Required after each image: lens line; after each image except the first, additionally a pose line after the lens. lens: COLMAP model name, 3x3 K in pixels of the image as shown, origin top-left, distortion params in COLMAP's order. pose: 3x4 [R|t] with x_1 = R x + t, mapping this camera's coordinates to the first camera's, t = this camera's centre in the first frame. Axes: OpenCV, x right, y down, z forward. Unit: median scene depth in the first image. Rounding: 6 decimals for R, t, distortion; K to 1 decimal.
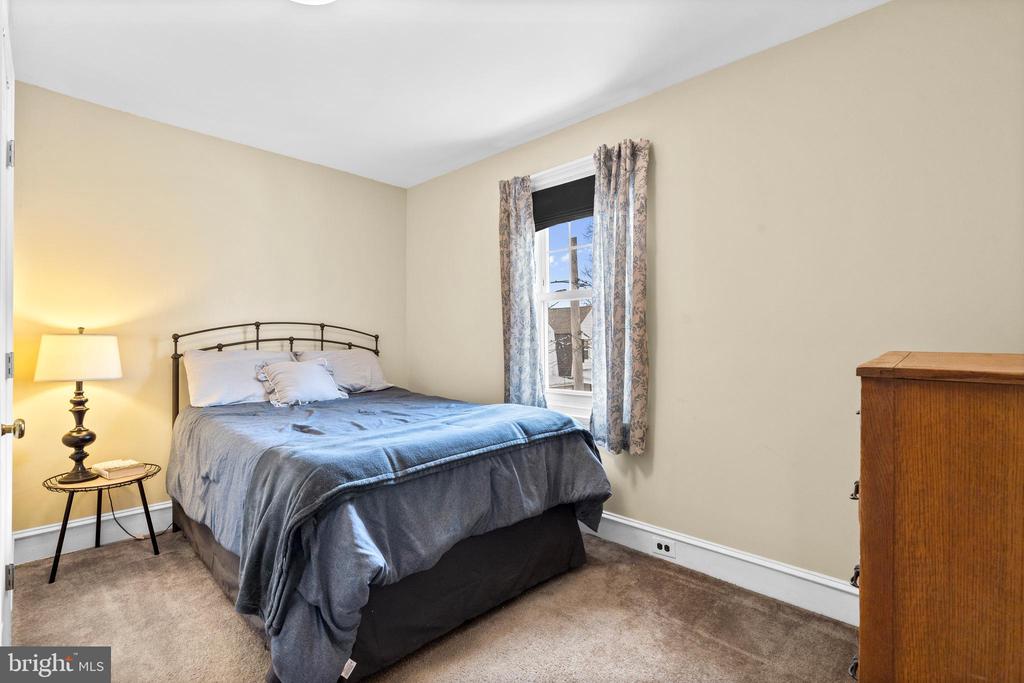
lens RADIAL K [[479.6, 0, 508.2], [0, 479.6, 340.8], [0, 0, 1]] dist [-0.000047, 0.003339]
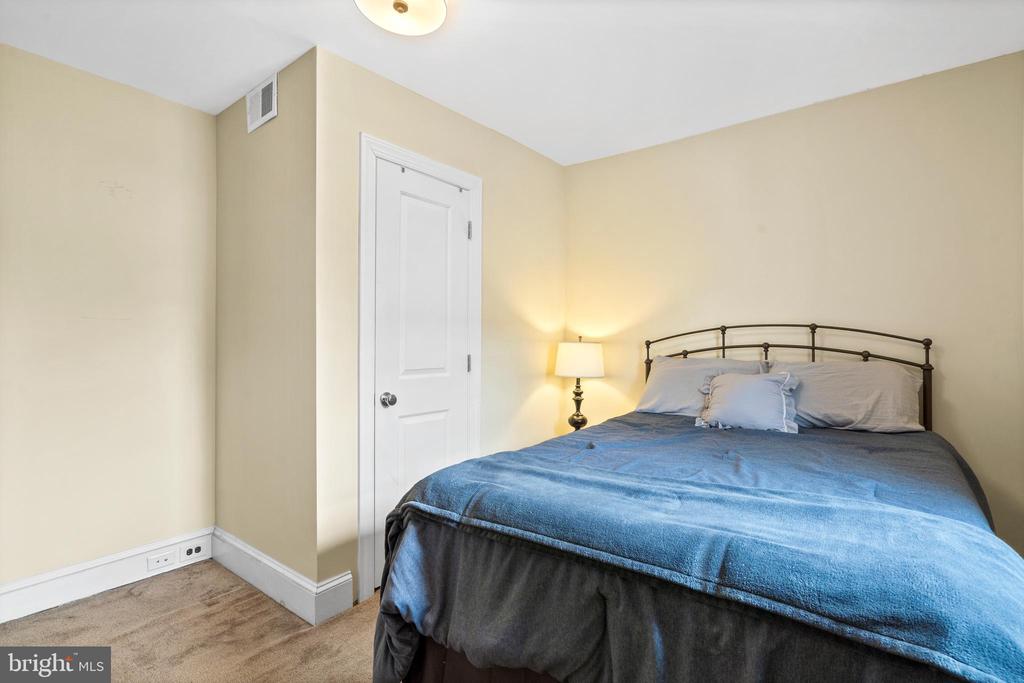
lens RADIAL K [[479.6, 0, 508.4], [0, 479.6, 340.1], [0, 0, 1]] dist [-0.000047, 0.003339]
pose [[0.105120, -0.003449, -0.994454, 0.365135], [-0.000479, 0.999994, -0.003519, -0.012511], [0.994459, 0.000846, 0.105118, 0.626124]]
